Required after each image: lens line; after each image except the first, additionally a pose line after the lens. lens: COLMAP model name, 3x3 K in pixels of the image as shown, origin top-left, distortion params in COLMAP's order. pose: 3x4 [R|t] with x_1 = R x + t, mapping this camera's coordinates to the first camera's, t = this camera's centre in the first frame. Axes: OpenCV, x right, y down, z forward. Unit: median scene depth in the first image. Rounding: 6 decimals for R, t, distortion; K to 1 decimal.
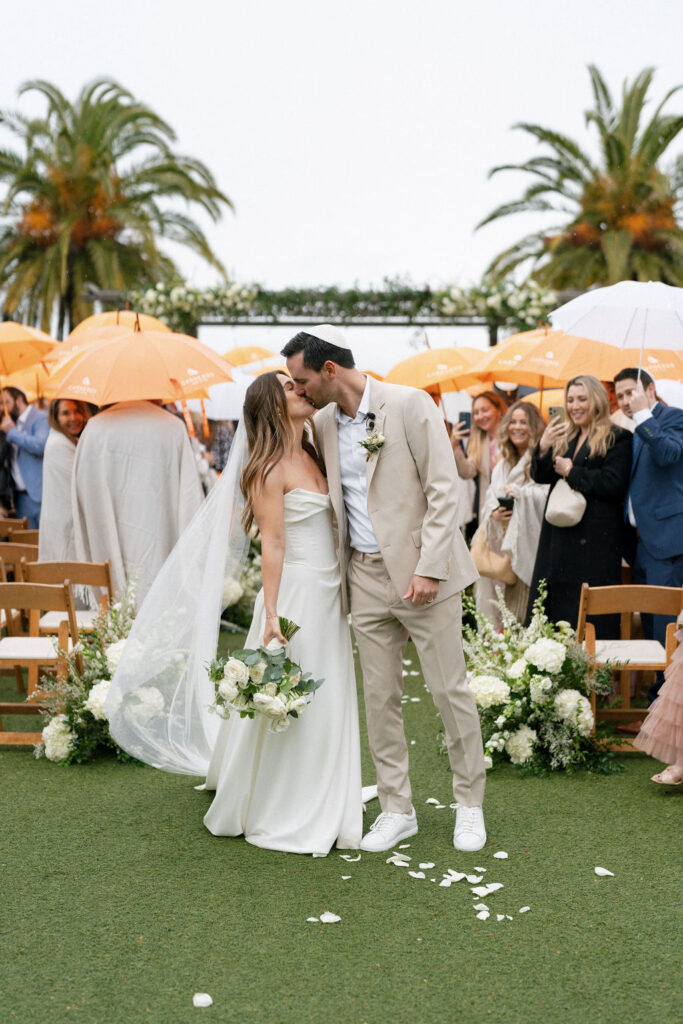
lens RADIAL K [[1438.4, 0, 341.2], [0, 1438.4, 511.2], [0, 0, 1]] dist [0.020462, 0.000000]
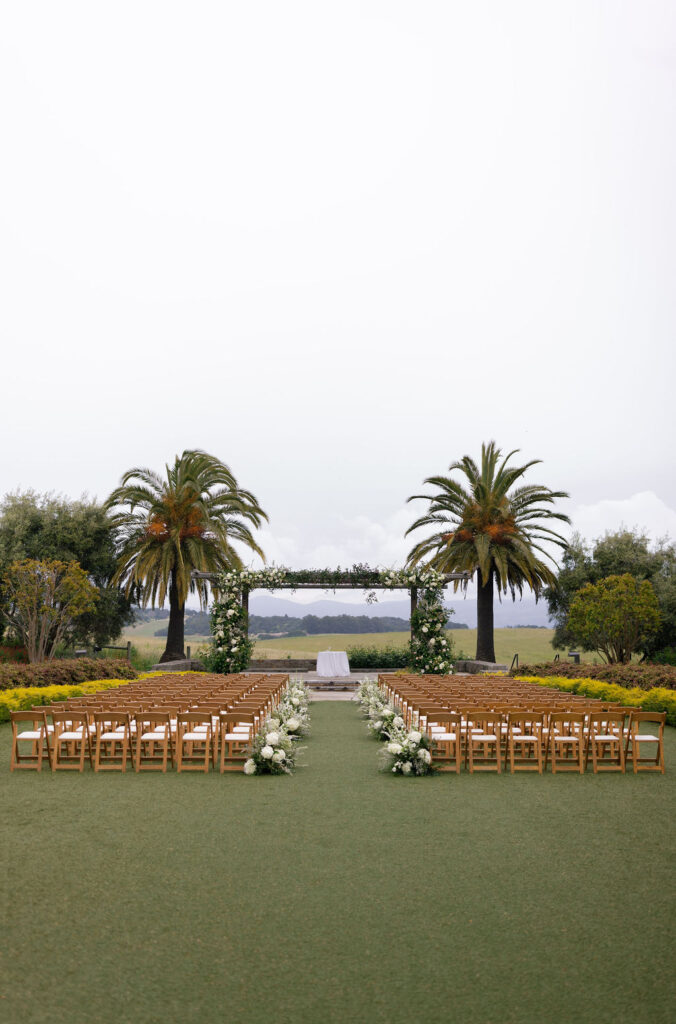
lens RADIAL K [[1007.5, 0, 340.7], [0, 1007.5, 509.8], [0, 0, 1]] dist [-0.007458, 0.000000]
pose [[0.999782, 0.000790, 0.020881, -0.011784], [0.003004, 0.983472, -0.181038, 0.003041], [-0.020679, 0.181061, 0.983254, -0.241589]]
